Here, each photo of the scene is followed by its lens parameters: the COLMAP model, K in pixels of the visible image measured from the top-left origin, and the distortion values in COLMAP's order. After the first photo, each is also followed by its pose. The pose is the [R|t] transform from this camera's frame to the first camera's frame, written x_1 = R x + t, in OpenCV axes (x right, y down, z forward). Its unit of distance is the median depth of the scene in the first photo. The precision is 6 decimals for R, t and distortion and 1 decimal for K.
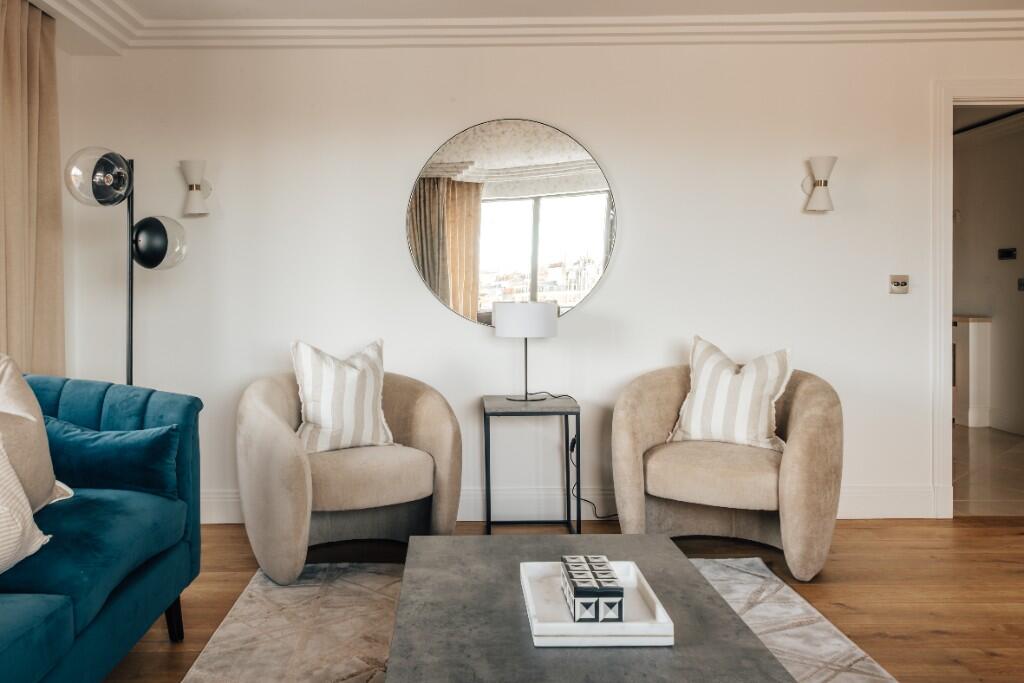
lens RADIAL K [[700.5, 0, 507.2], [0, 700.5, 338.0], [0, 0, 1]] dist [0.014126, -0.014644]
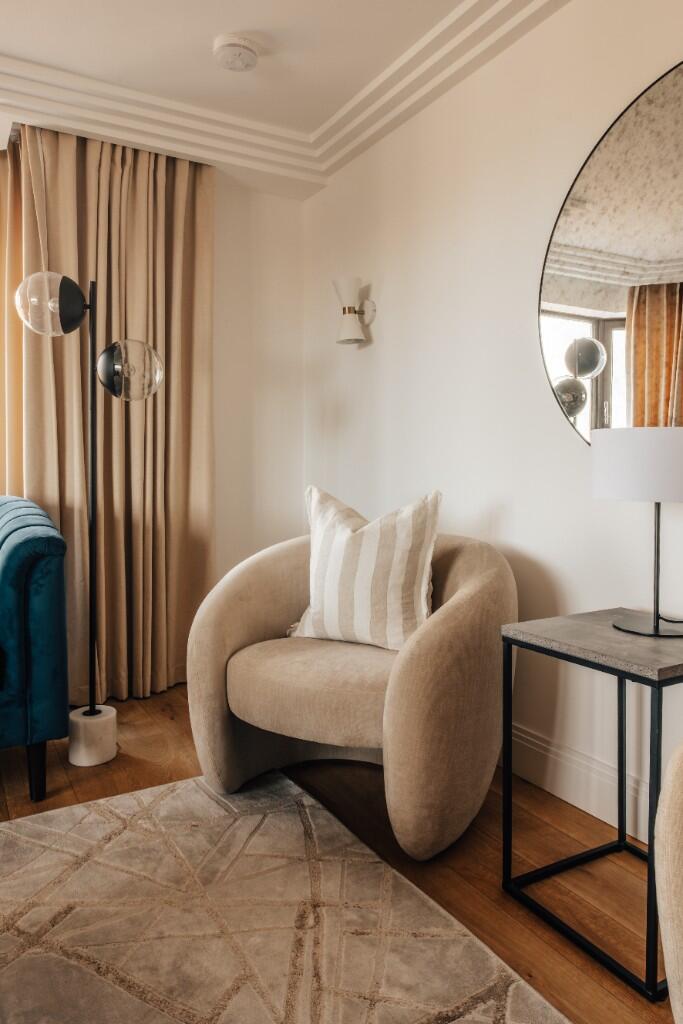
lens RADIAL K [[700.5, 0, 336.3], [0, 700.5, 507.7], [0, 0, 1]] dist [0.014126, -0.014644]
pose [[0.514574, 0.063666, -0.855079, 0.371773], [-0.056711, 0.997583, 0.040149, -0.003574], [0.855568, 0.027833, 0.516941, 0.647277]]
